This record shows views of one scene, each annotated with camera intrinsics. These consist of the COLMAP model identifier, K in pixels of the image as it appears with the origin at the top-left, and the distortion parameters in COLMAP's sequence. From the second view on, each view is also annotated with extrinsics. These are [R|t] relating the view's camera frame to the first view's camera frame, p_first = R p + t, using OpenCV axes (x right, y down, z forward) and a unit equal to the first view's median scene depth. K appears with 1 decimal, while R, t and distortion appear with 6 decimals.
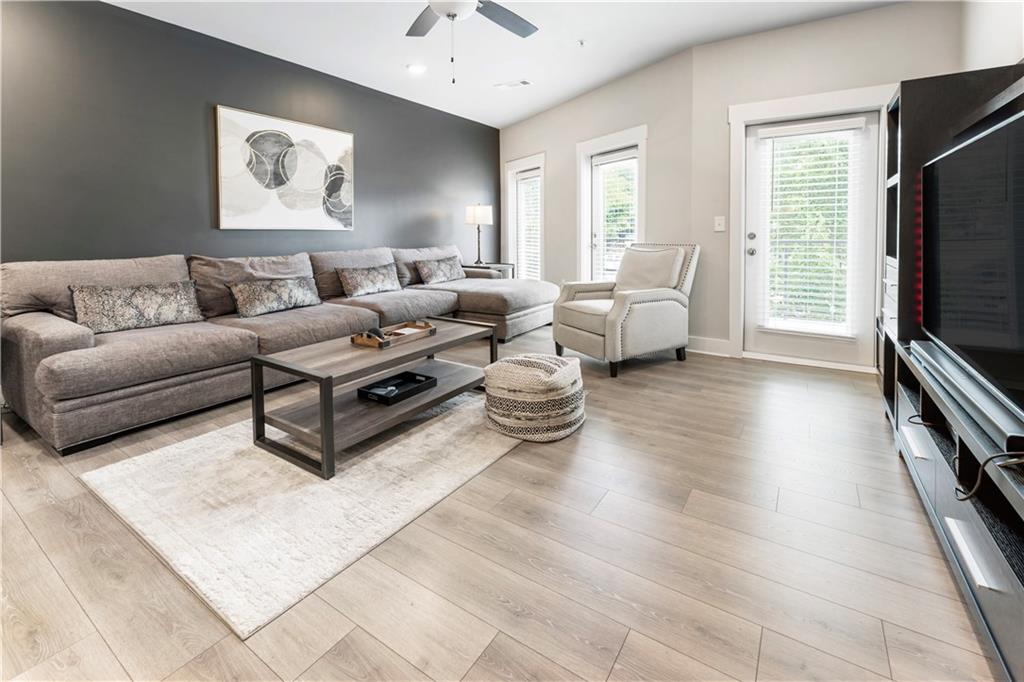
lens RADIAL K [[428.3, 0, 560.3], [0, 428.3, 238.7], [0, 0, 1]] dist [-0.000586, -0.000034]
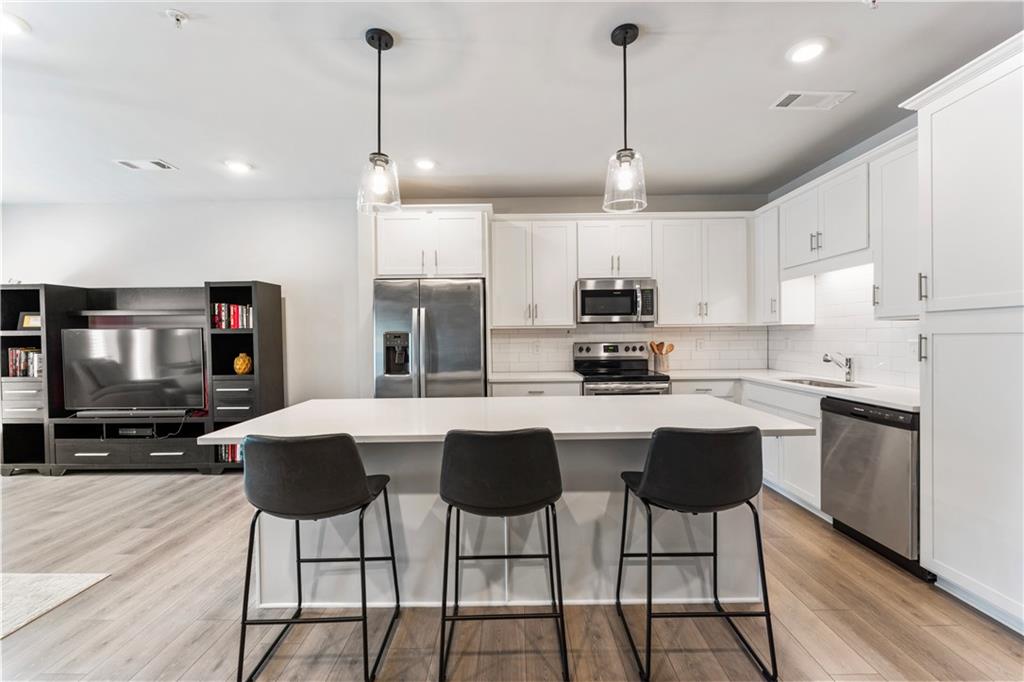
lens RADIAL K [[411.0, 0, 511.4], [0, 411.0, 341.9], [0, 0, 1]] dist [0.000263, -0.000429]
pose [[-0.514184, -0.004956, 0.857666, -1.061215], [0.030217, 0.999258, 0.023890, -0.050617], [-0.857148, 0.038199, -0.513653, 0.098469]]
